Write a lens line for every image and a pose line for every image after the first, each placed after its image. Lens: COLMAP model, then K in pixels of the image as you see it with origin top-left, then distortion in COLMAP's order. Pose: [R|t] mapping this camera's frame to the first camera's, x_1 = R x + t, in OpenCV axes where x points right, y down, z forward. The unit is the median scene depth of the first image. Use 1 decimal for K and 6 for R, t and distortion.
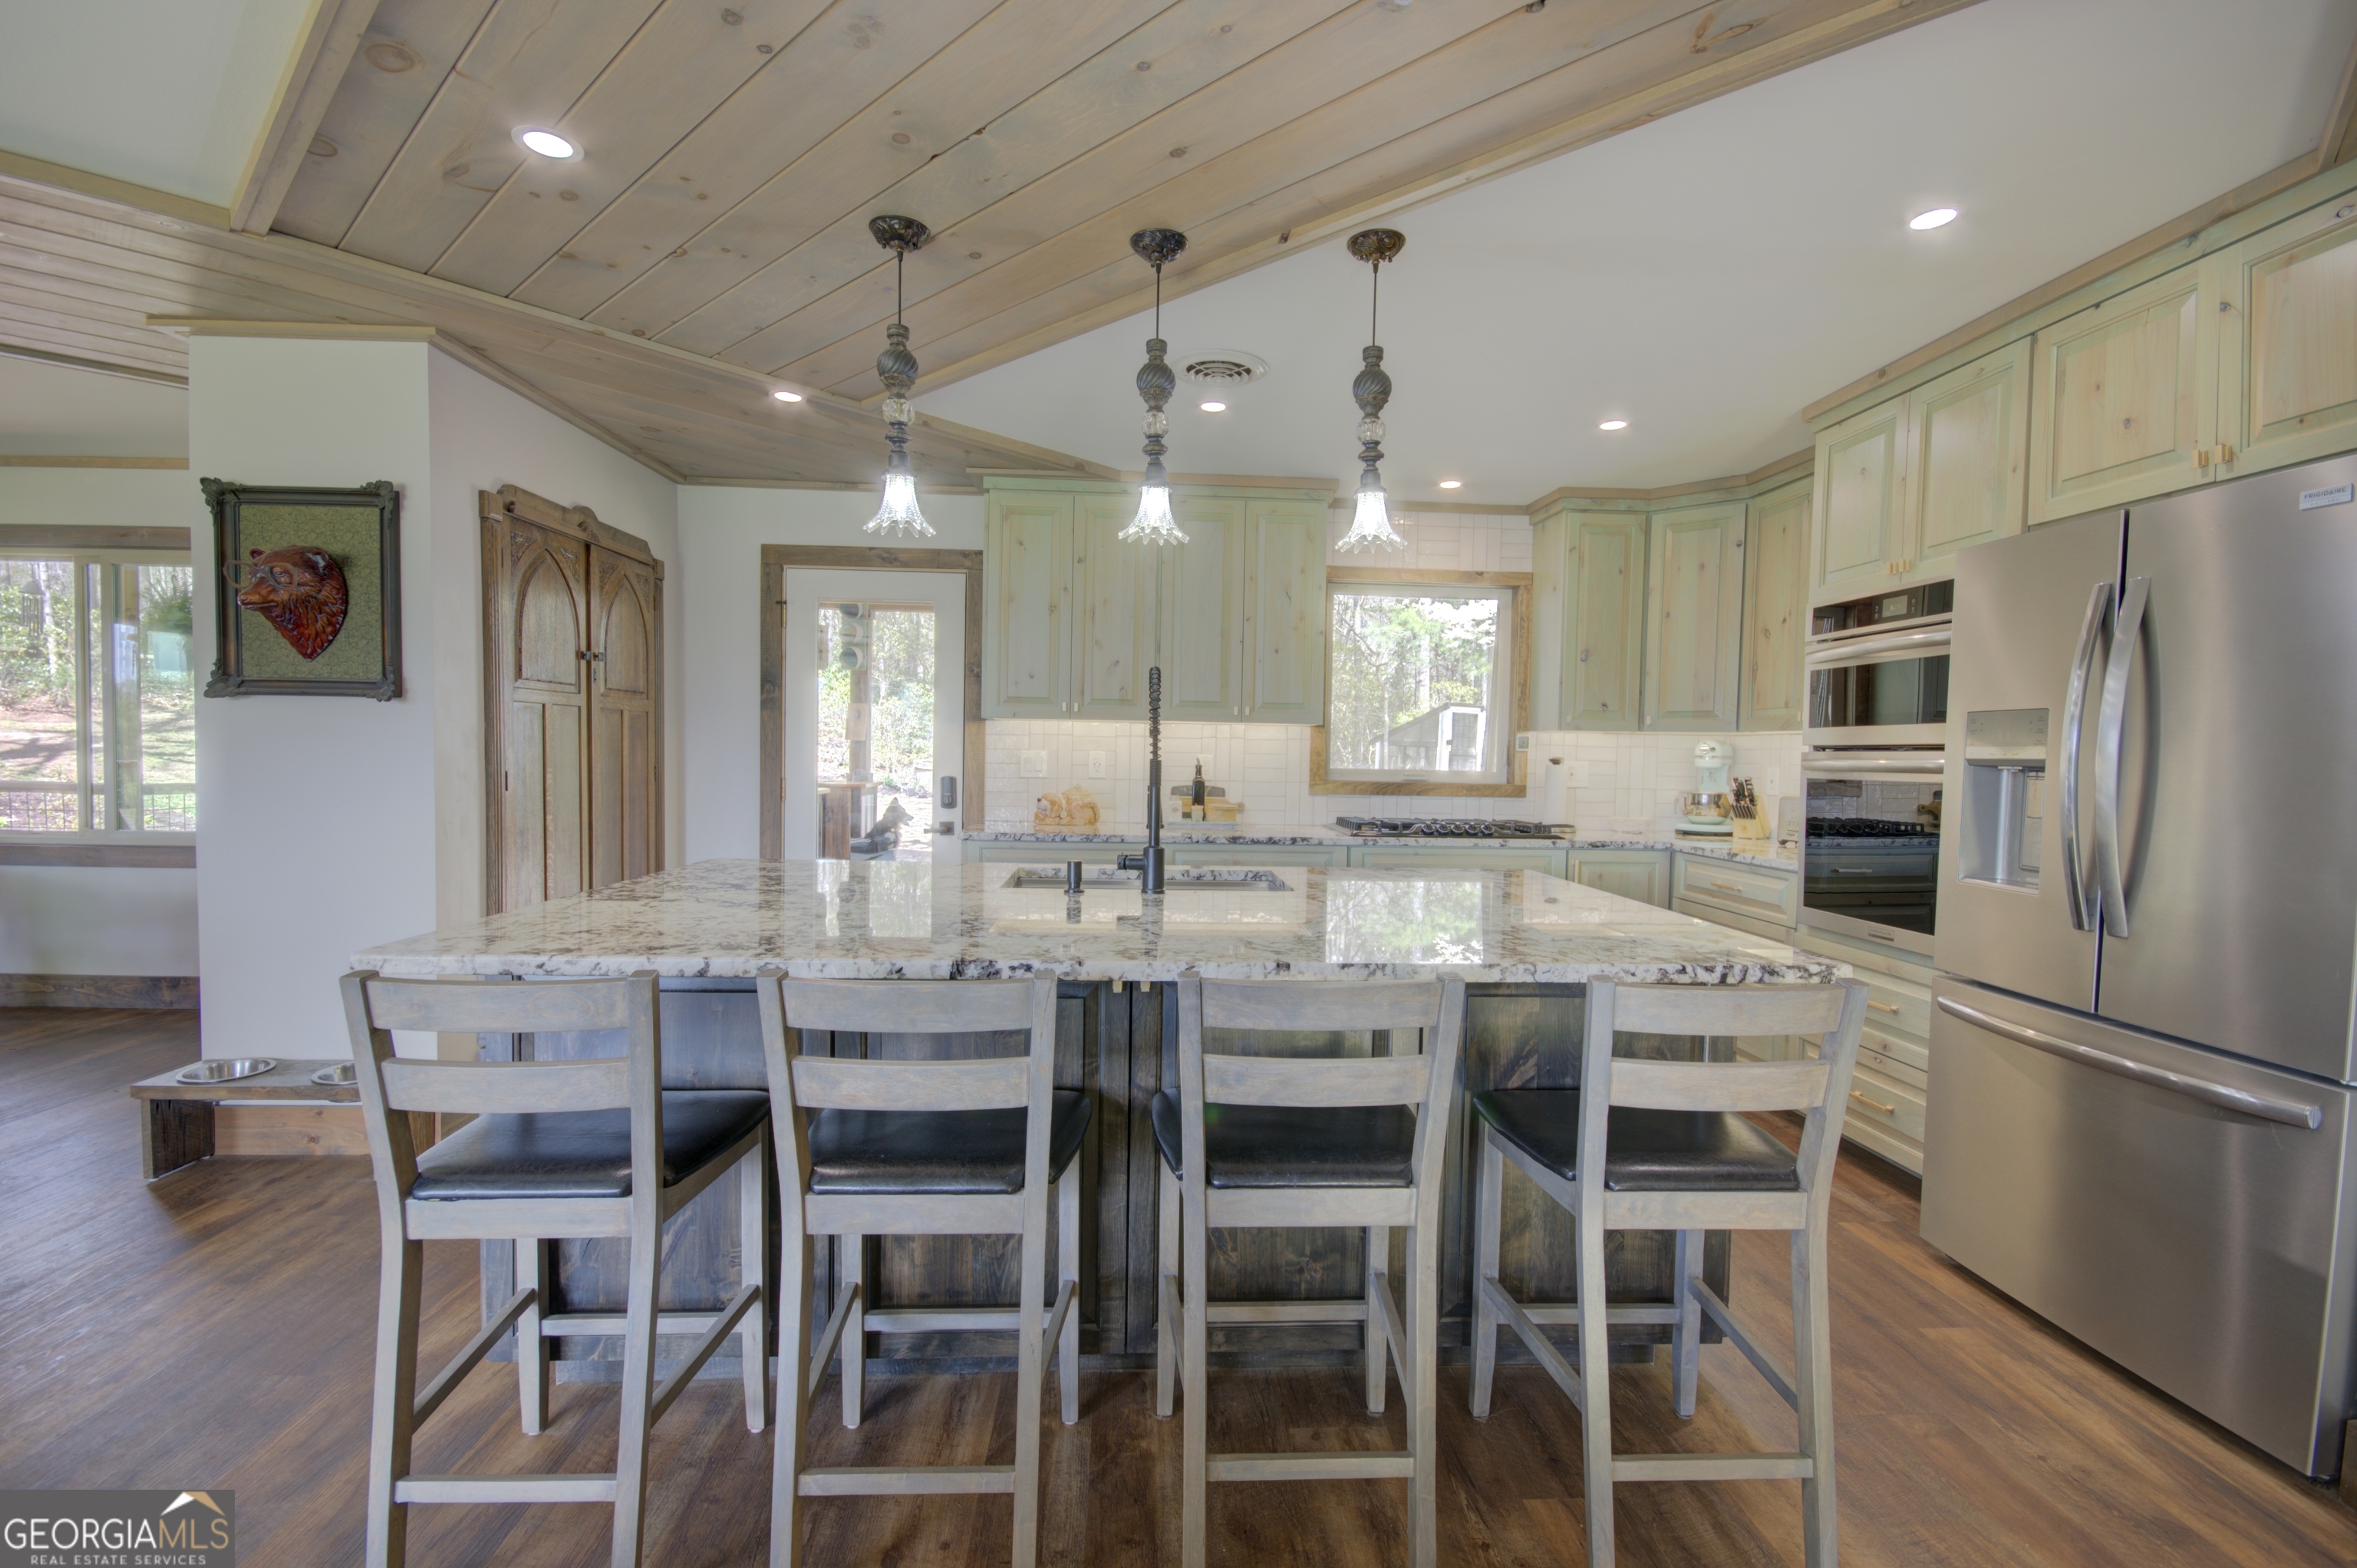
lens RADIAL K [[1025.5, 0, 1186.1], [0, 1025.5, 788.6], [0, 0, 1]] dist [0.012055, -0.011461]
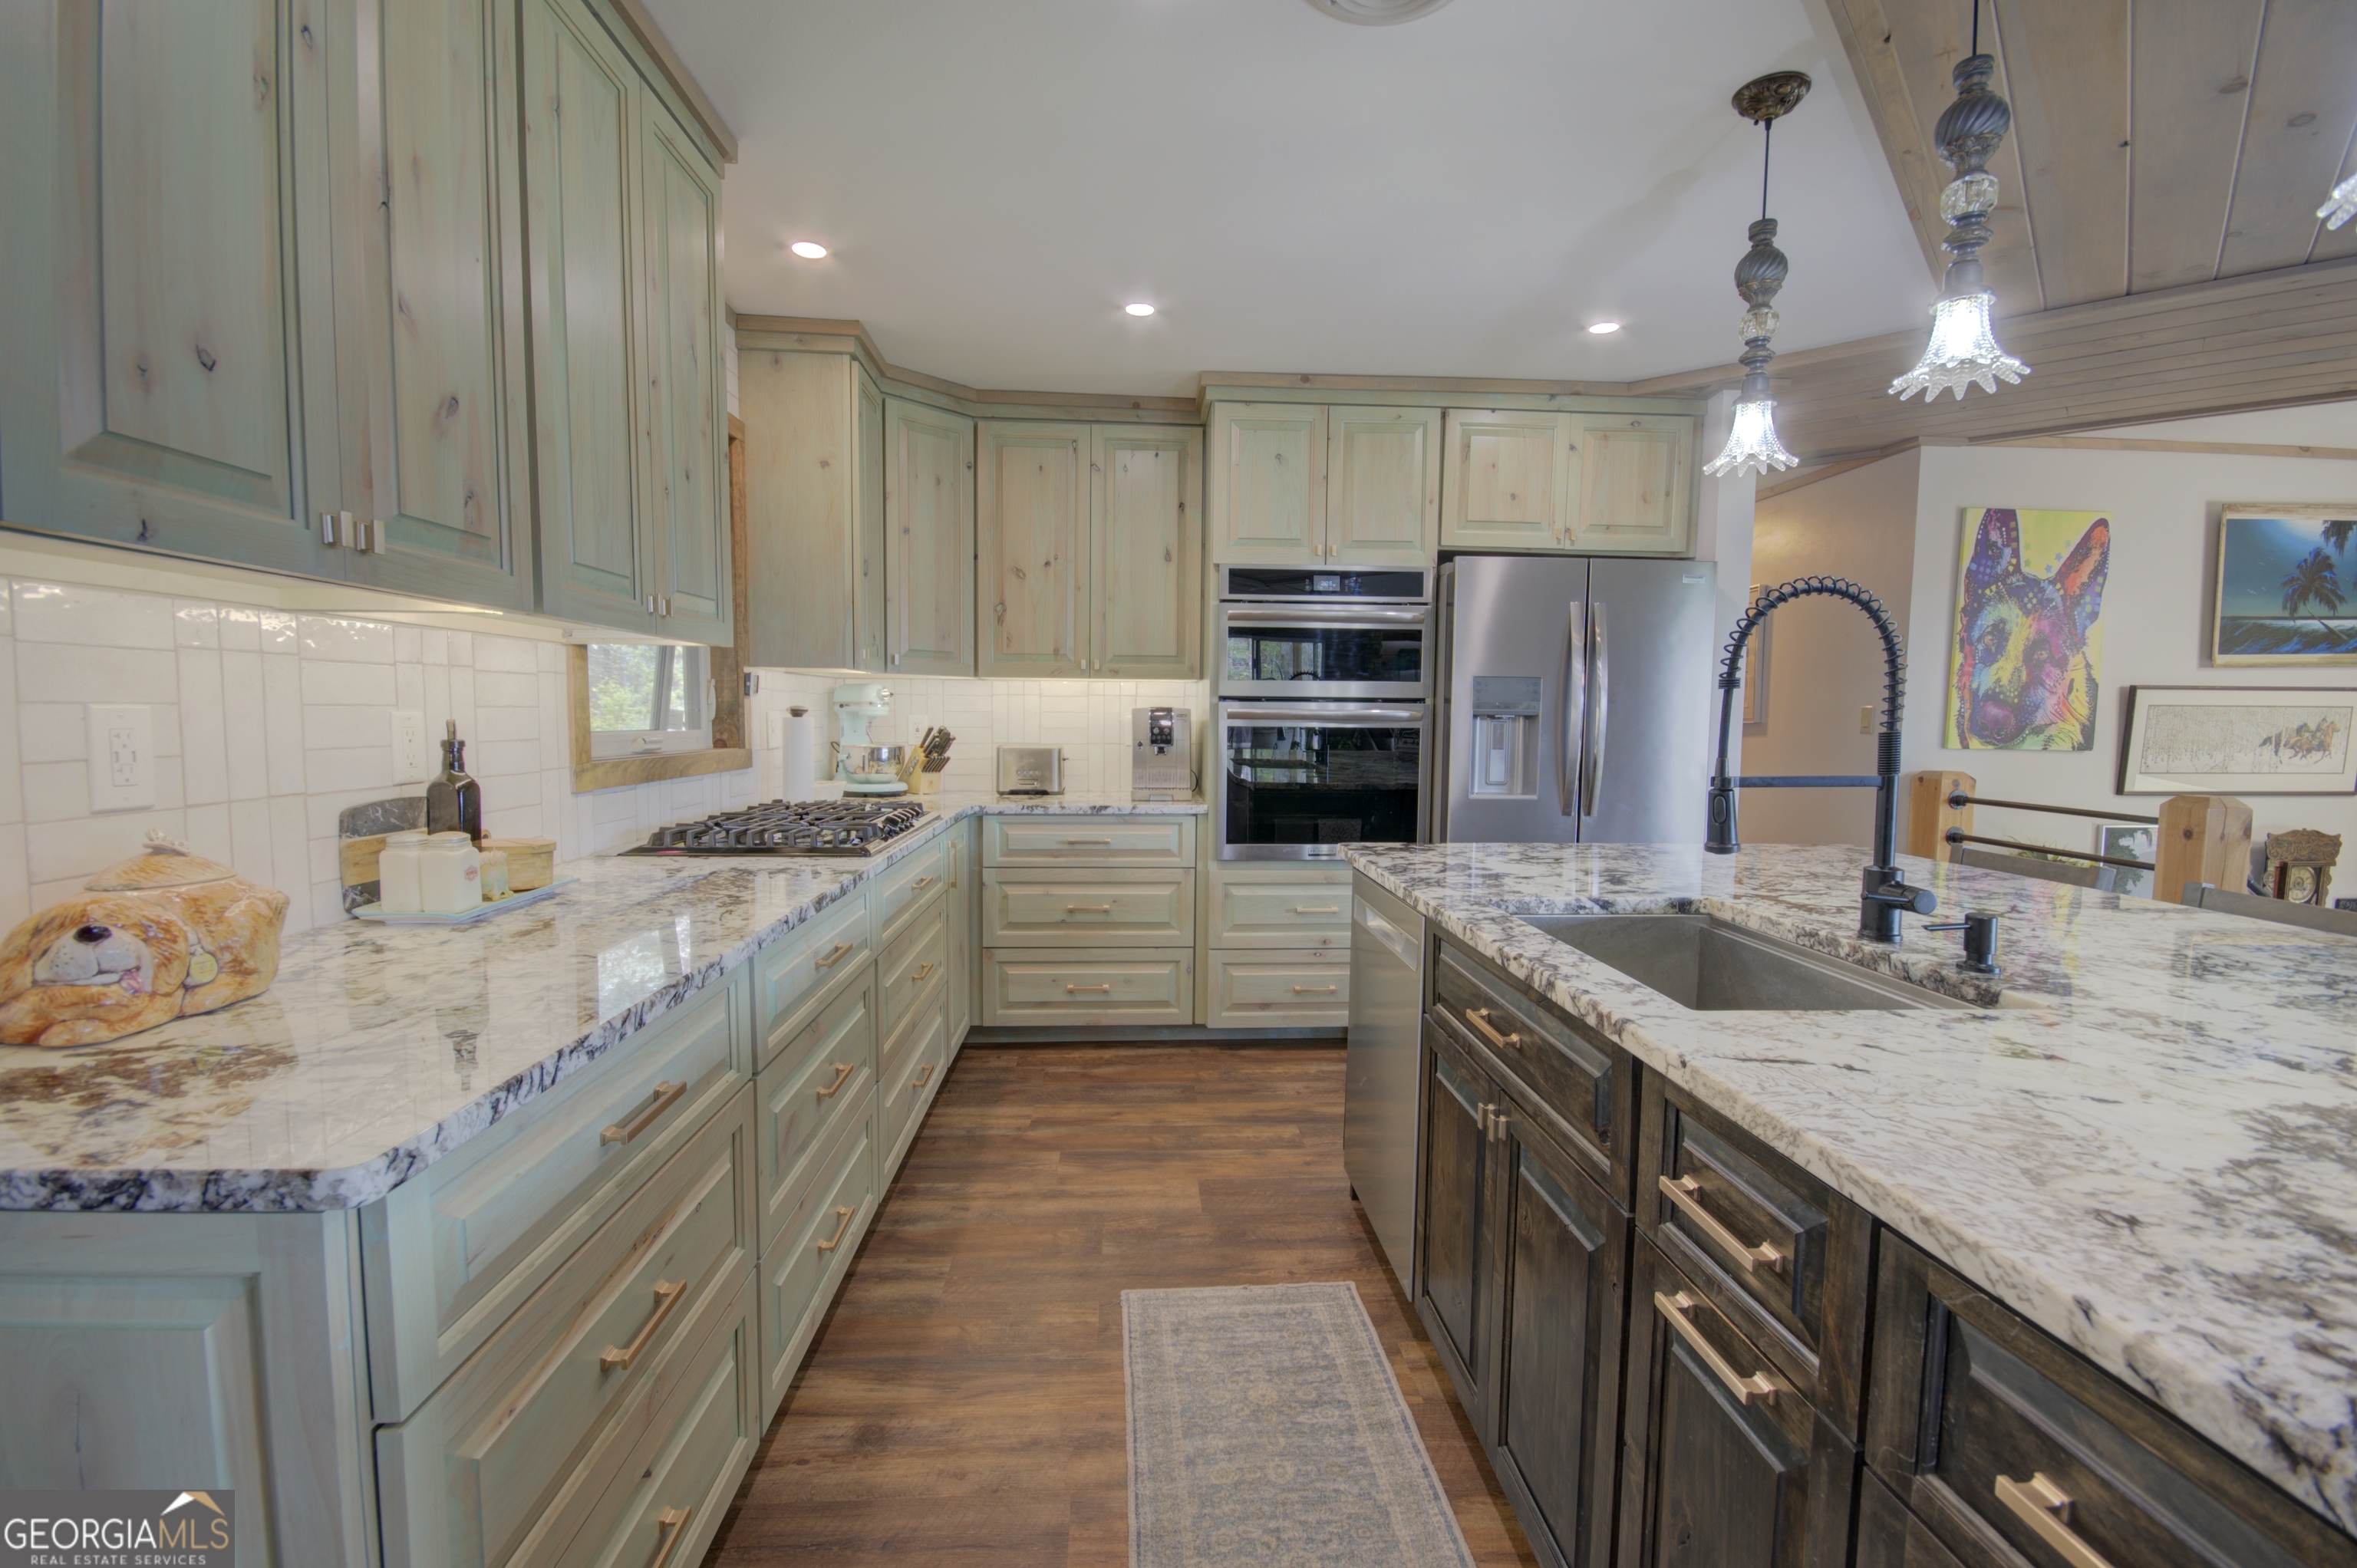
lens RADIAL K [[1025.5, 0, 1183.2], [0, 1025.5, 792.7], [0, 0, 1]] dist [0.012055, -0.011461]
pose [[0.001699, -0.095906, 0.995389, -0.387670], [0.025745, 0.995065, 0.095831, -0.036445], [-0.999667, 0.025464, 0.004160, 0.833848]]
